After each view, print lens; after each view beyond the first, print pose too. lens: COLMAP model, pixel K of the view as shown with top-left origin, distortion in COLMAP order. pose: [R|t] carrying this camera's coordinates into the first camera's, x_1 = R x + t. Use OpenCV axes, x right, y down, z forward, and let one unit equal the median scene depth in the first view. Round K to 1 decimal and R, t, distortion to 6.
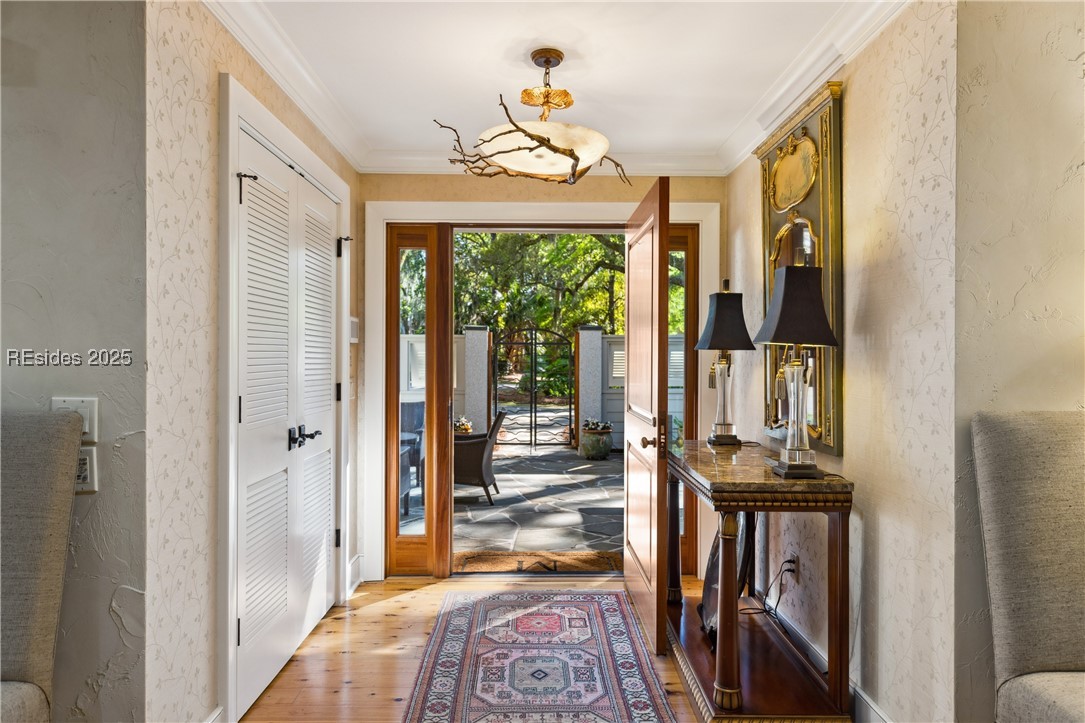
lens RADIAL K [[698.7, 0, 545.2], [0, 698.7, 356.3], [0, 0, 1]] dist [-0.008147, -0.001305]
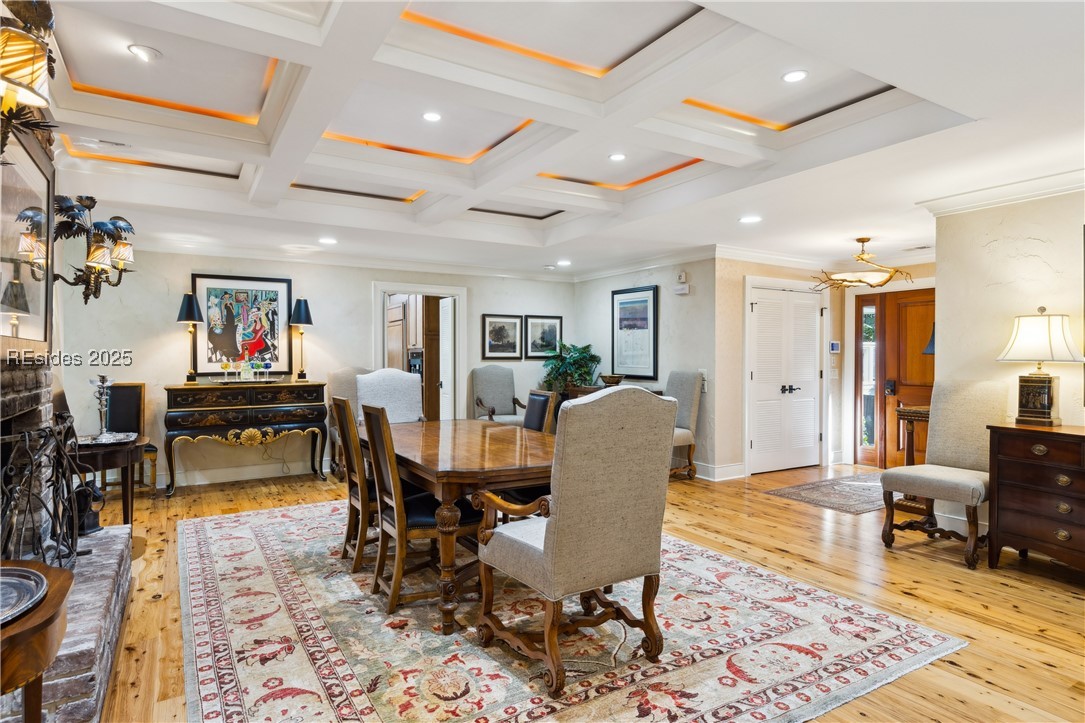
lens RADIAL K [[606.3, 0, 543.2], [0, 606.3, 358.8], [0, 0, 1]] dist [0.002231, -0.001527]
pose [[0.503128, 0.001372, -0.864211, 1.189798], [0.002544, 0.999992, 0.003069, -0.010622], [0.864208, -0.003743, 0.503121, -0.988905]]
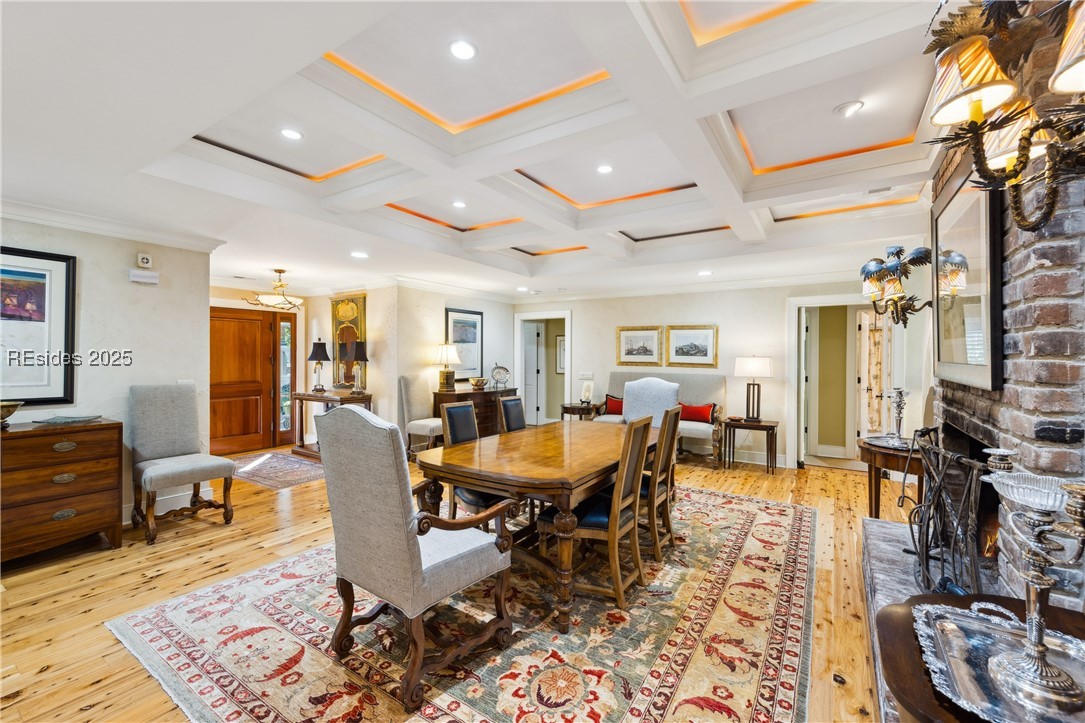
lens RADIAL K [[444.9, 0, 545.9], [0, 444.9, 355.9], [0, 0, 1]] dist [-0.000316, 0.000040]
pose [[0.554717, 0.001176, 0.832039, -0.924594], [-0.006617, 0.999974, 0.002999, -0.049332], [-0.832013, -0.007169, 0.554710, -1.043354]]
